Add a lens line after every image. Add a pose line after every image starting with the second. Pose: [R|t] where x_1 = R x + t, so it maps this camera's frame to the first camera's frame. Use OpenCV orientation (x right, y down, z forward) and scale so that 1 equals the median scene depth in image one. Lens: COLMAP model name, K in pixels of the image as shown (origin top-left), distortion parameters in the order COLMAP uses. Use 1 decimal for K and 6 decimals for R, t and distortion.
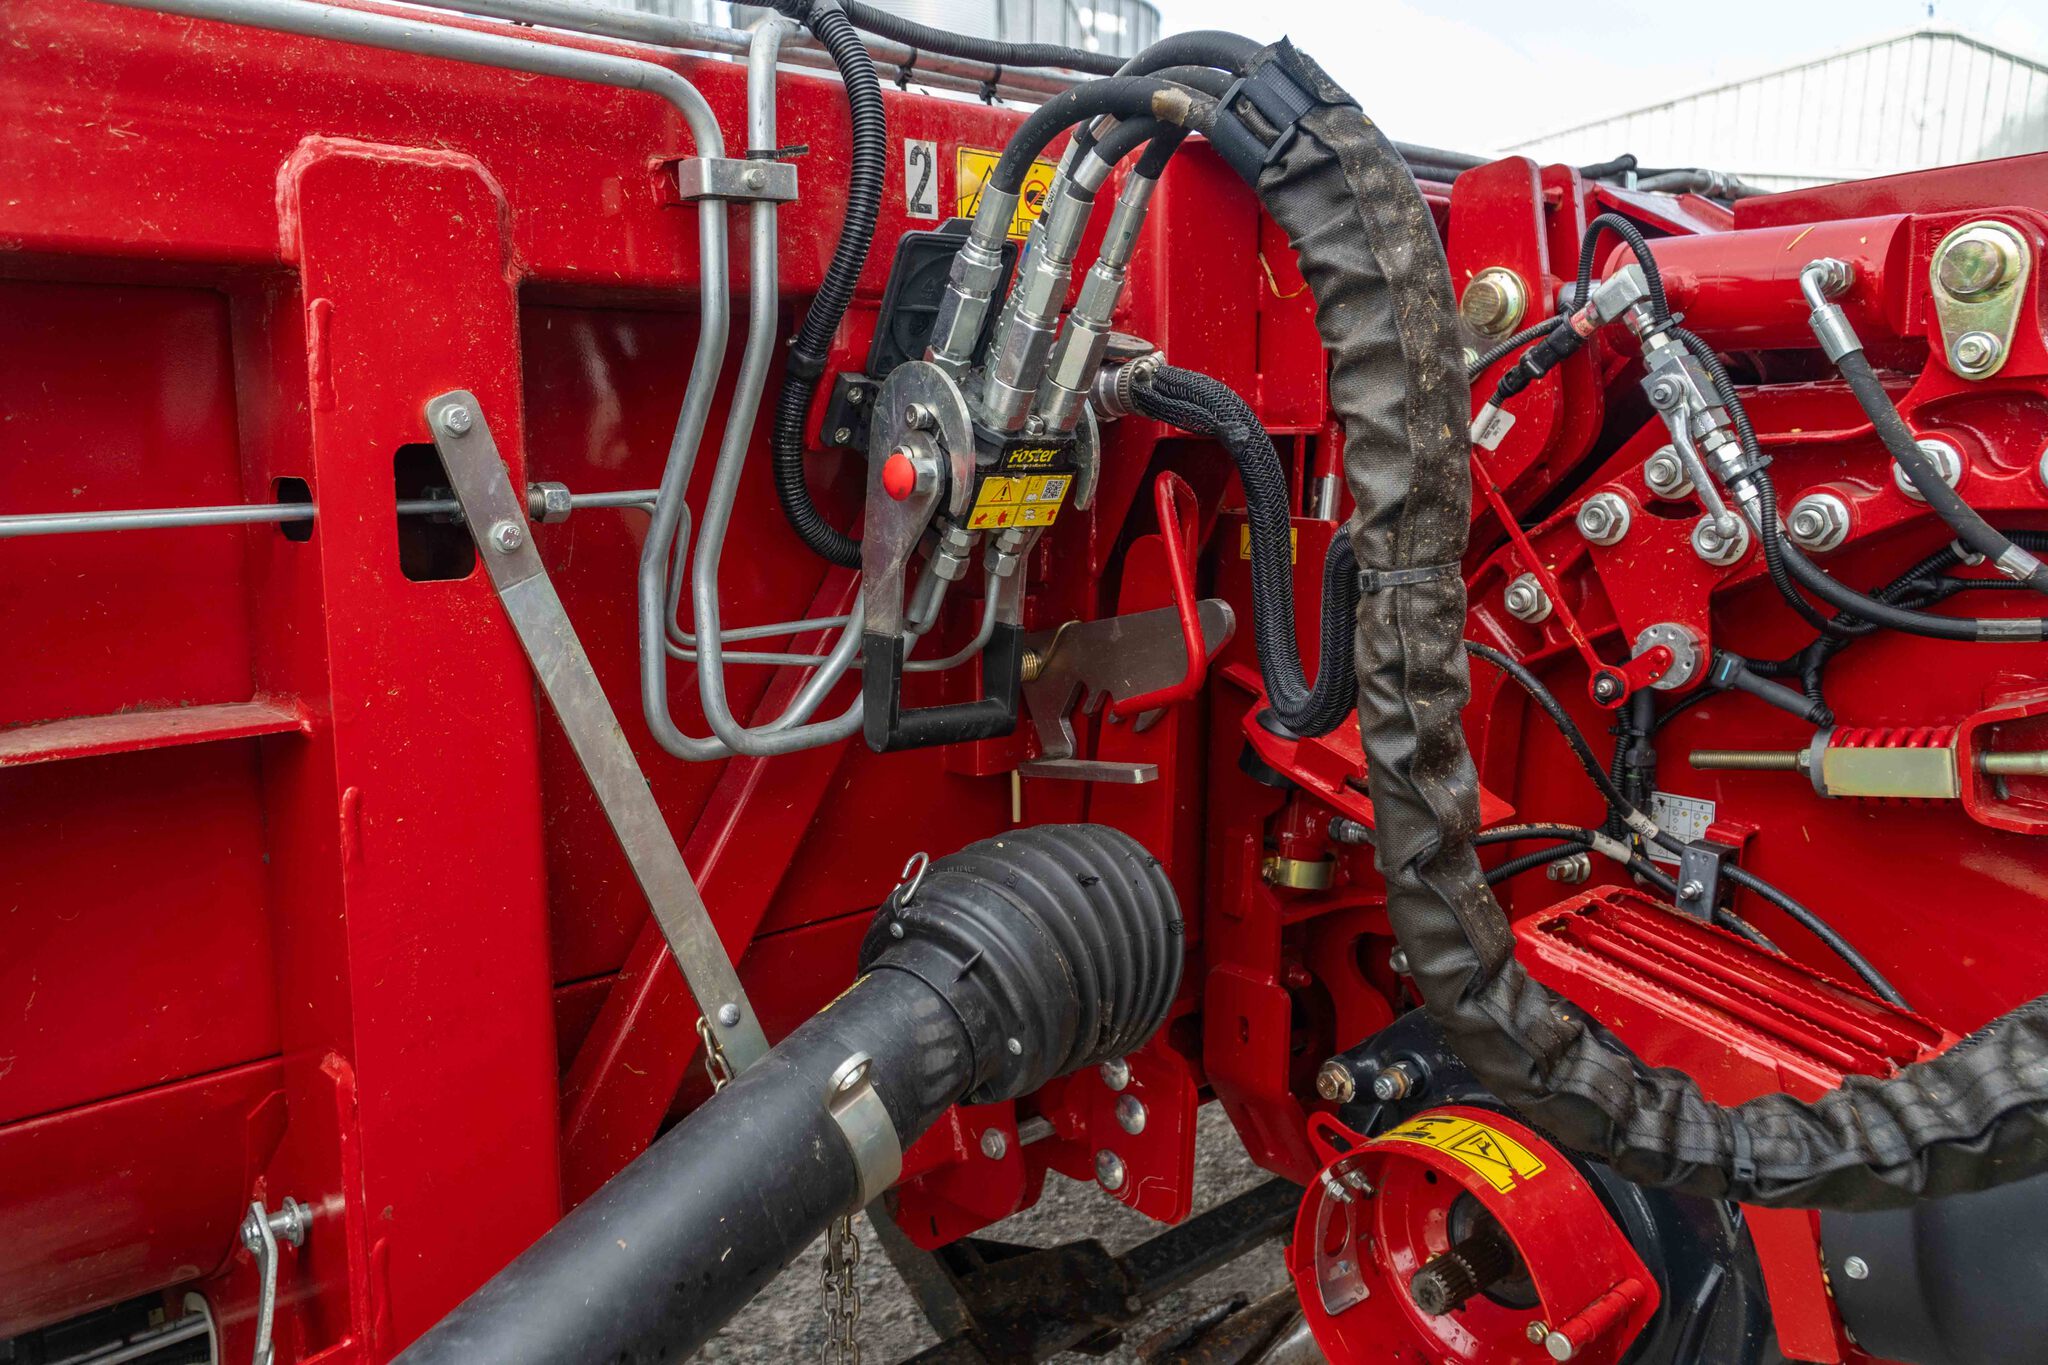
lens RADIAL K [[1613.1, 0, 1024.0], [0, 1613.1, 682.5], [0, 0, 1]] dist [0.001370, 0.007644]
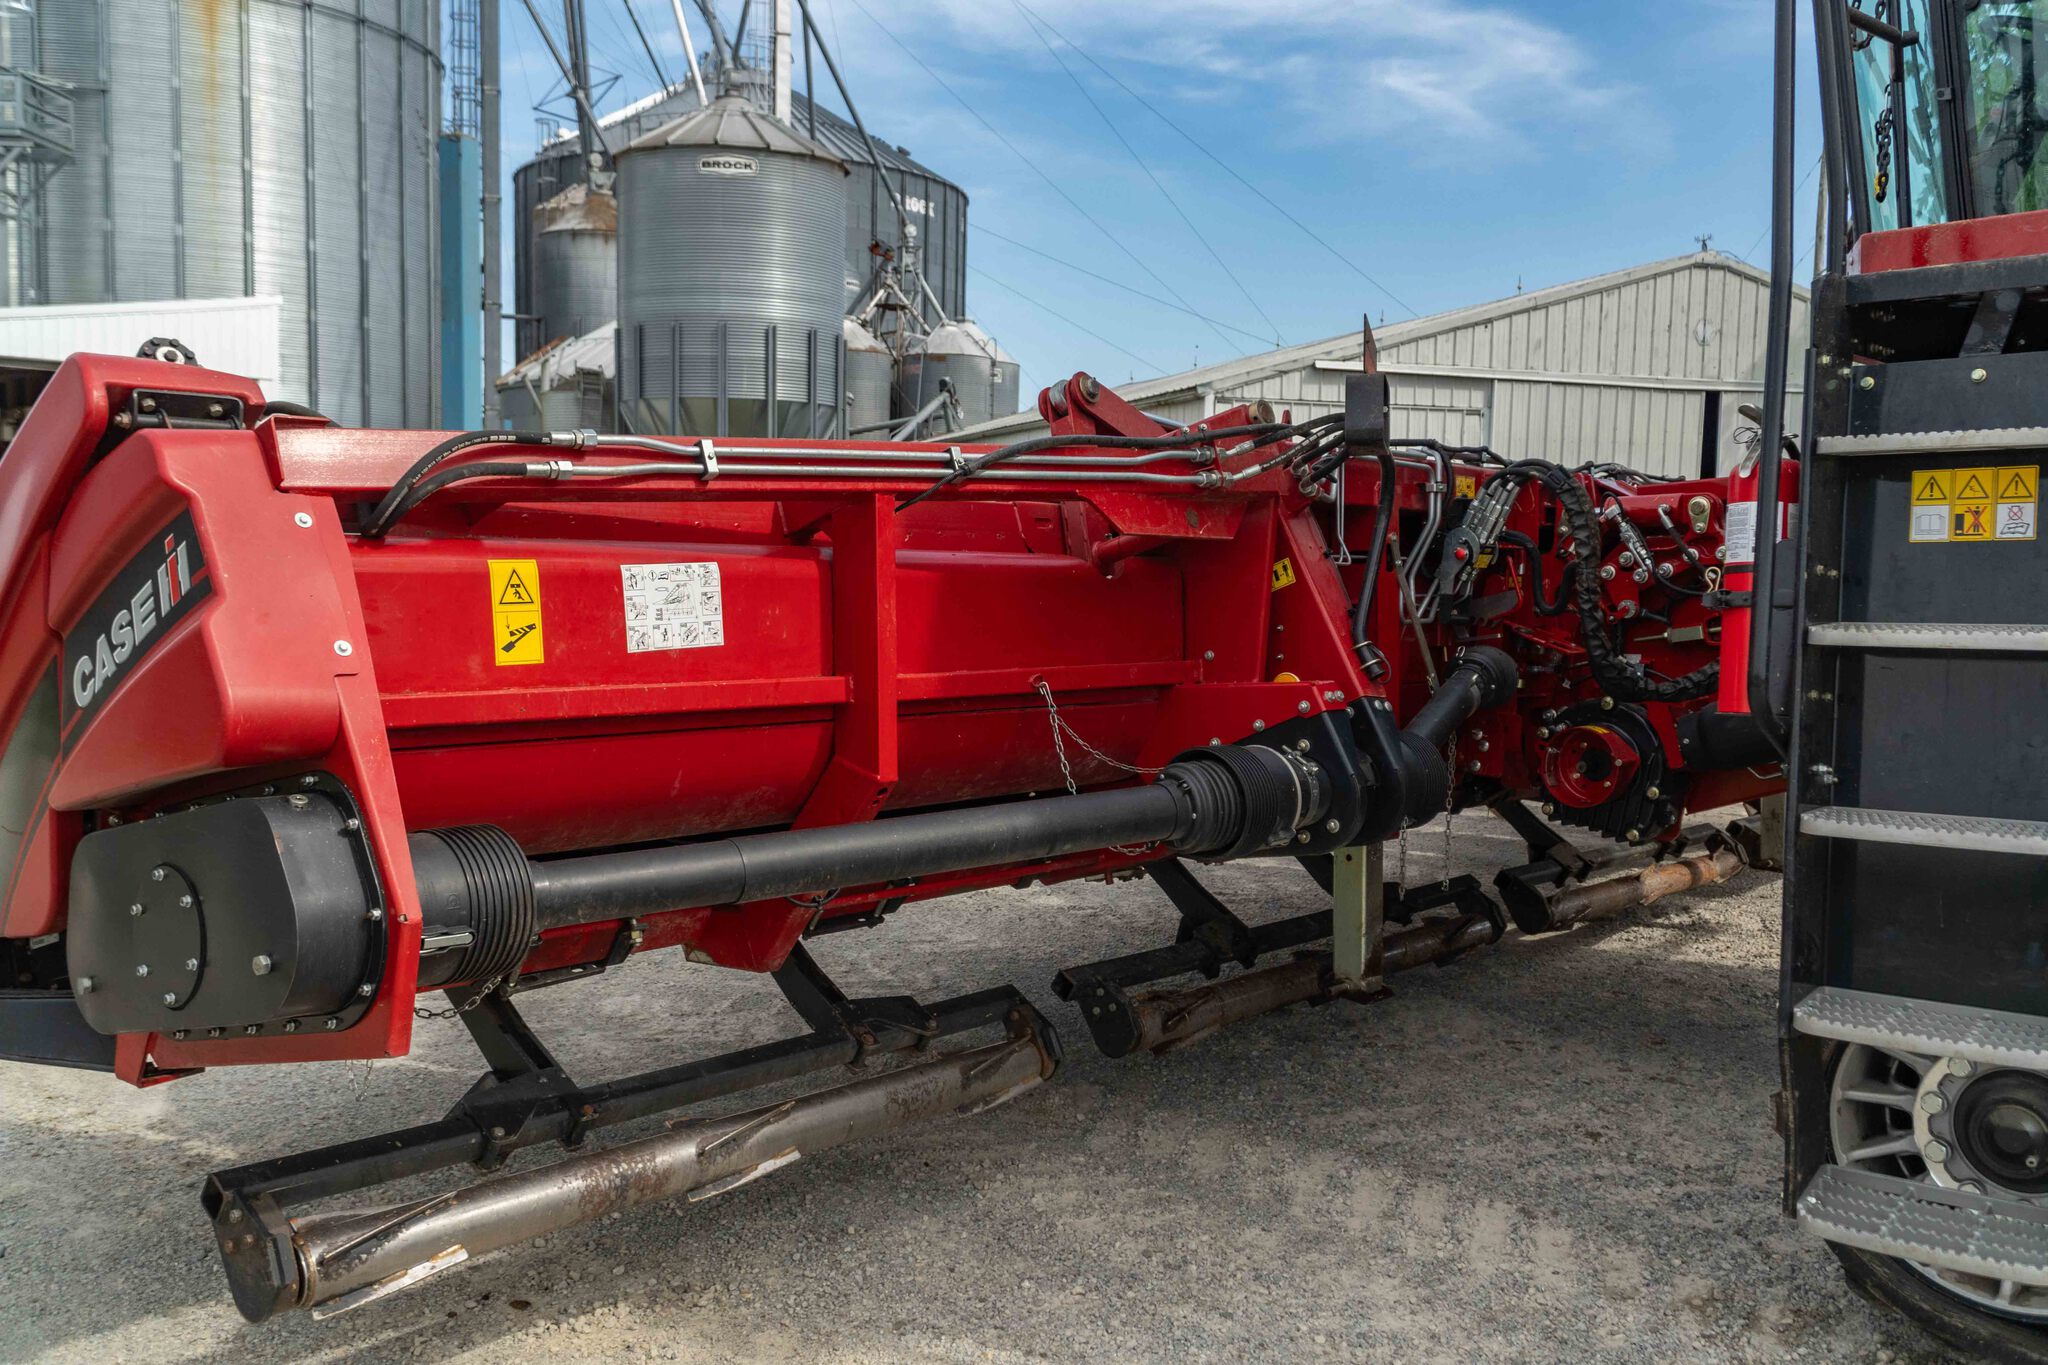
lens RADIAL K [[1835.4, 0, 1024.0], [0, 1835.4, 682.5], [0, 0, 1]] dist [0.042818, 0.008856]
pose [[0.990470, -0.002739, 0.137701, -1.575806], [0.019597, 0.992432, -0.121219, 0.646689], [-0.136327, 0.122762, 0.983028, -2.982639]]
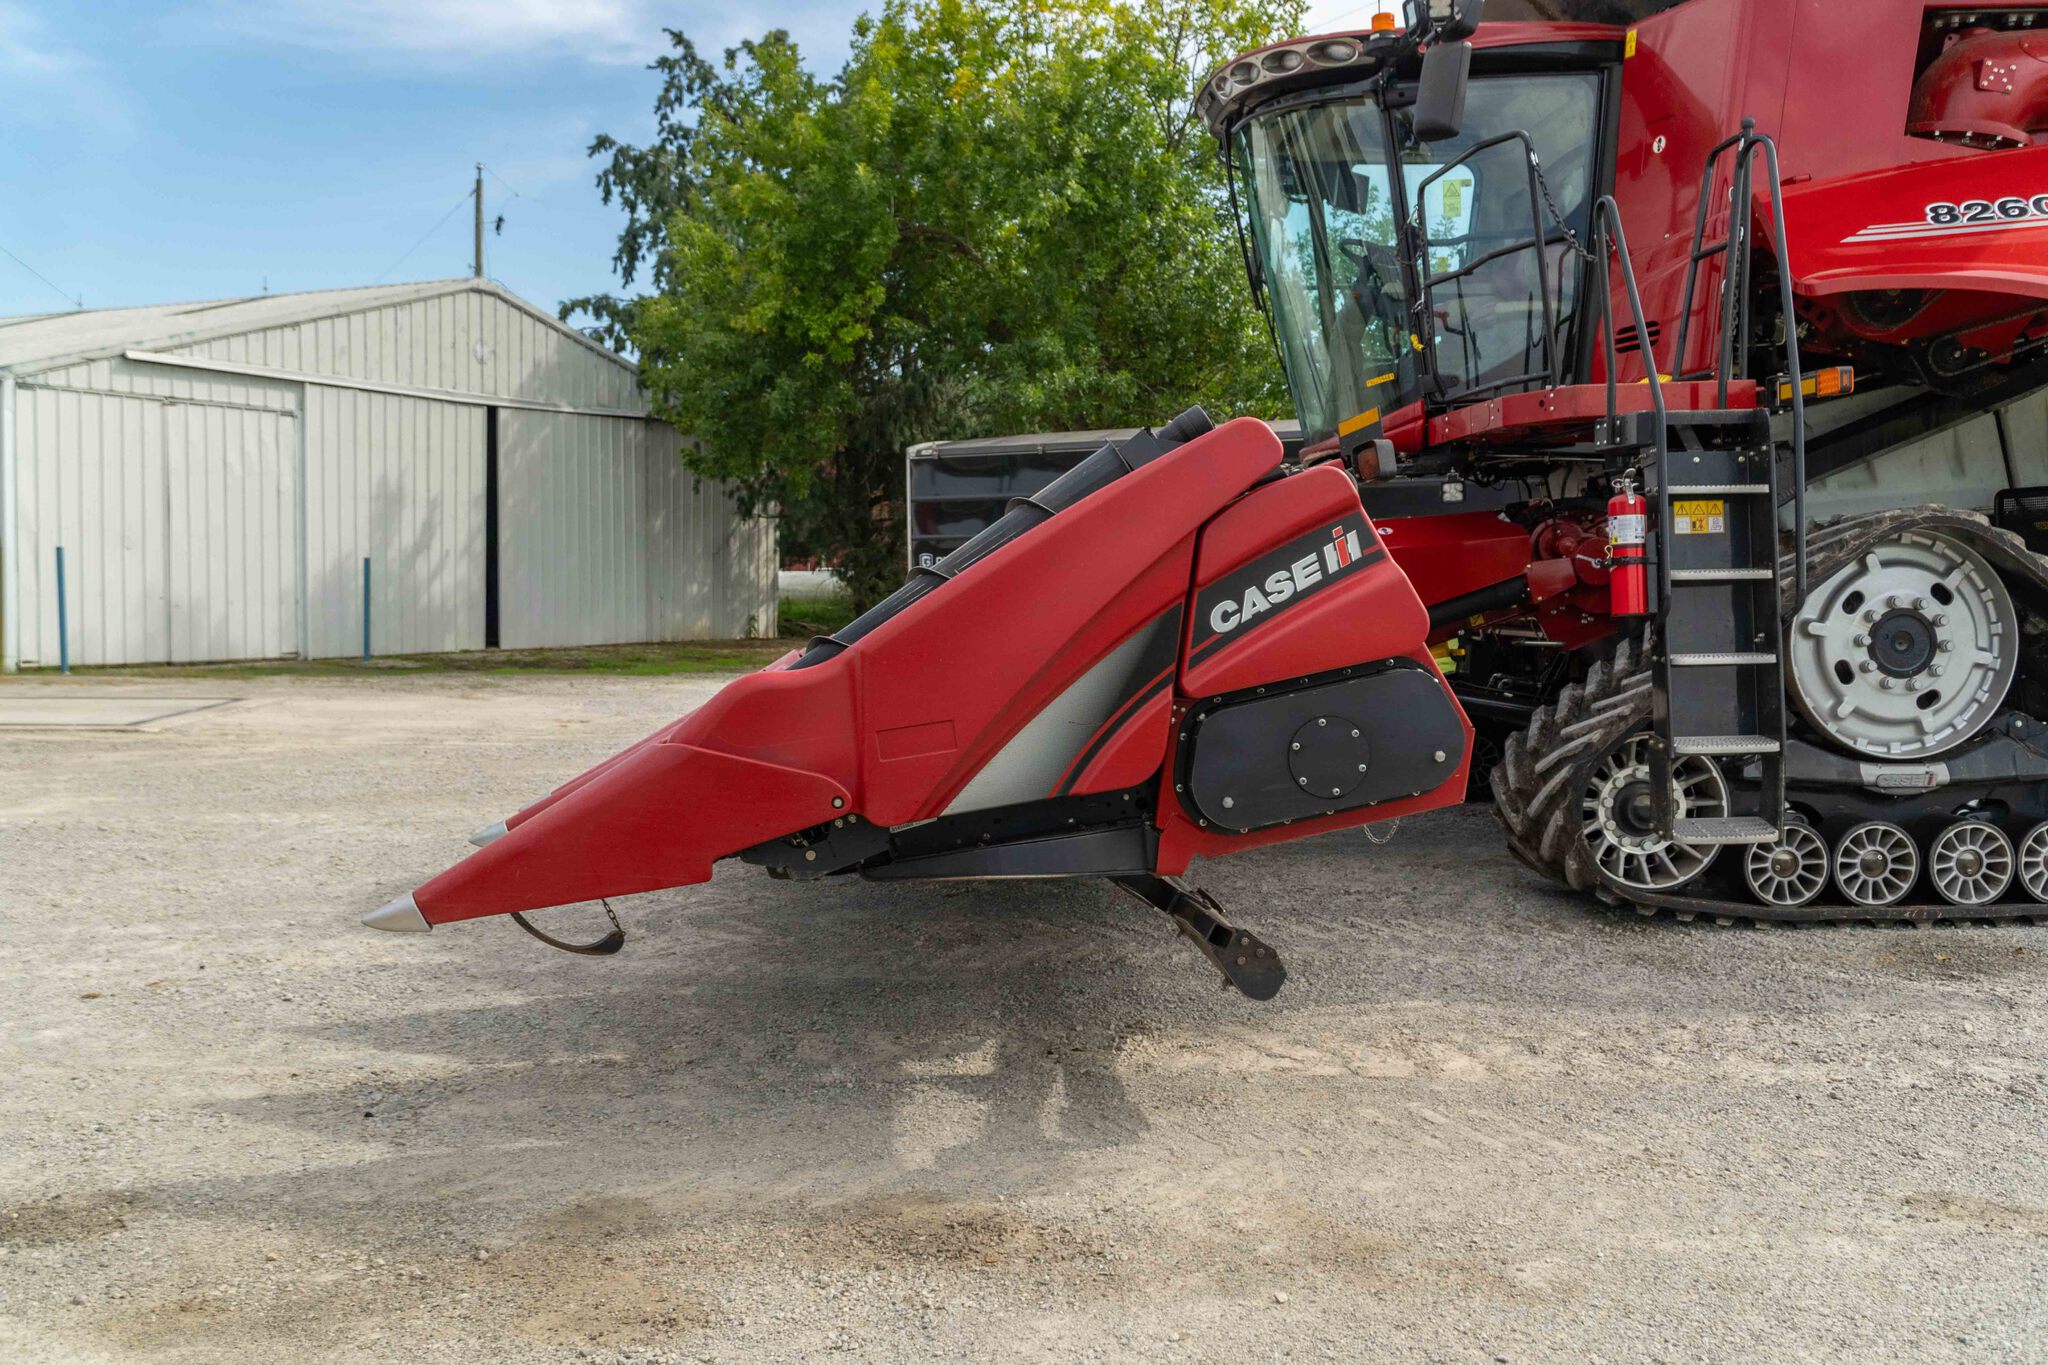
lens RADIAL K [[1835.4, 0, 1024.0], [0, 1835.4, 682.5], [0, 0, 1]] dist [0.042818, 0.008856]
pose [[0.613888, -0.053510, 0.787578, -5.307274], [0.153451, 0.986757, -0.052567, 0.613811], [-0.774335, 0.153124, 0.613969, -2.562594]]
